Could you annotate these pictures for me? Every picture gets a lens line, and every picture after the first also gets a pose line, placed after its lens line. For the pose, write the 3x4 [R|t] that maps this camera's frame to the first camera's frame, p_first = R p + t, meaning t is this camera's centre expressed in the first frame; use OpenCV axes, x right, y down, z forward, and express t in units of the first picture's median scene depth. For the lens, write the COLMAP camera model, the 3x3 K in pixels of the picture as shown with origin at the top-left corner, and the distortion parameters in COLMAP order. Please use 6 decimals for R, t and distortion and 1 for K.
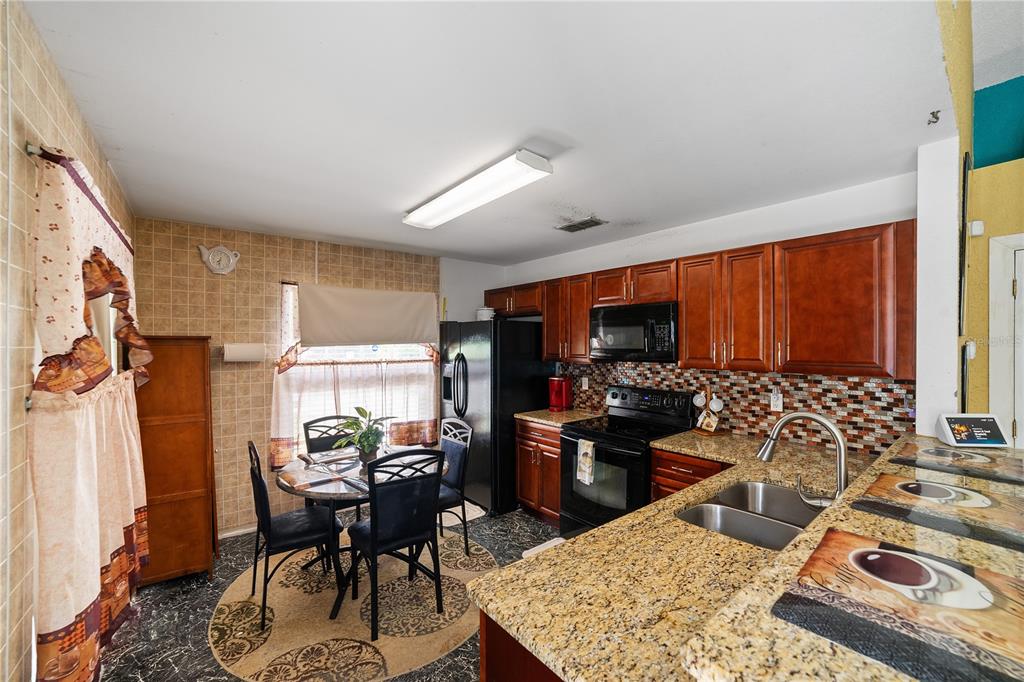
lens RADIAL K [[414.6, 0, 507.9], [0, 414.6, 346.5], [0, 0, 1]] dist [-0.094681, 0.044111]
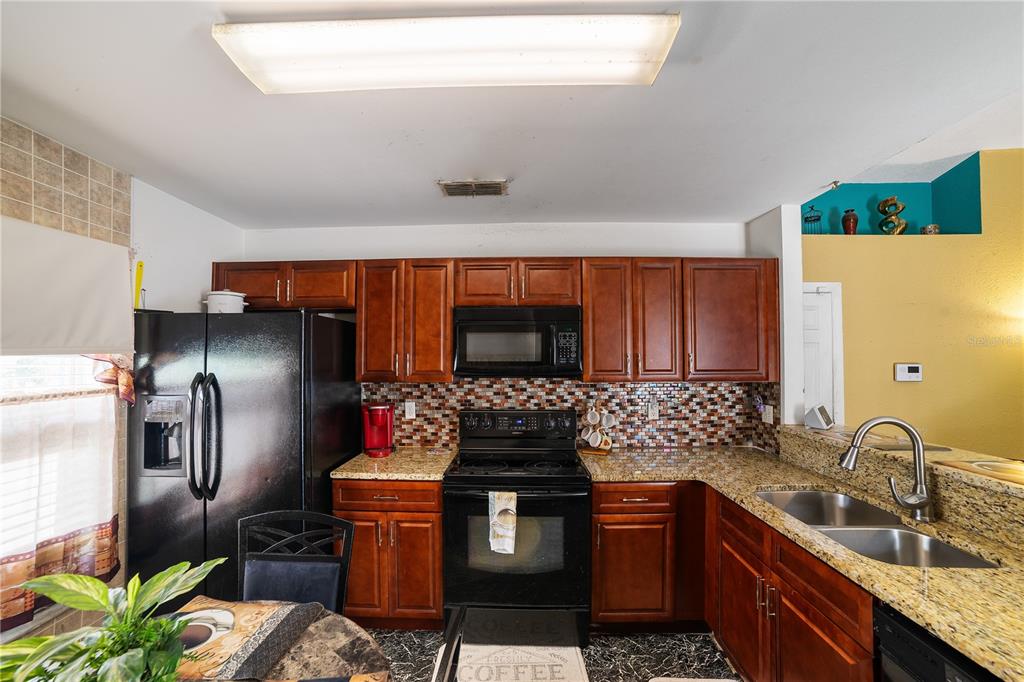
lens RADIAL K [[414.6, 0, 507.9], [0, 414.6, 346.5], [0, 0, 1]] dist [-0.094681, 0.044111]
pose [[0.636950, 0.018782, 0.770676, -0.314939], [0.007099, 0.999518, -0.030226, 0.000755], [-0.770872, 0.024723, 0.636510, 0.485476]]
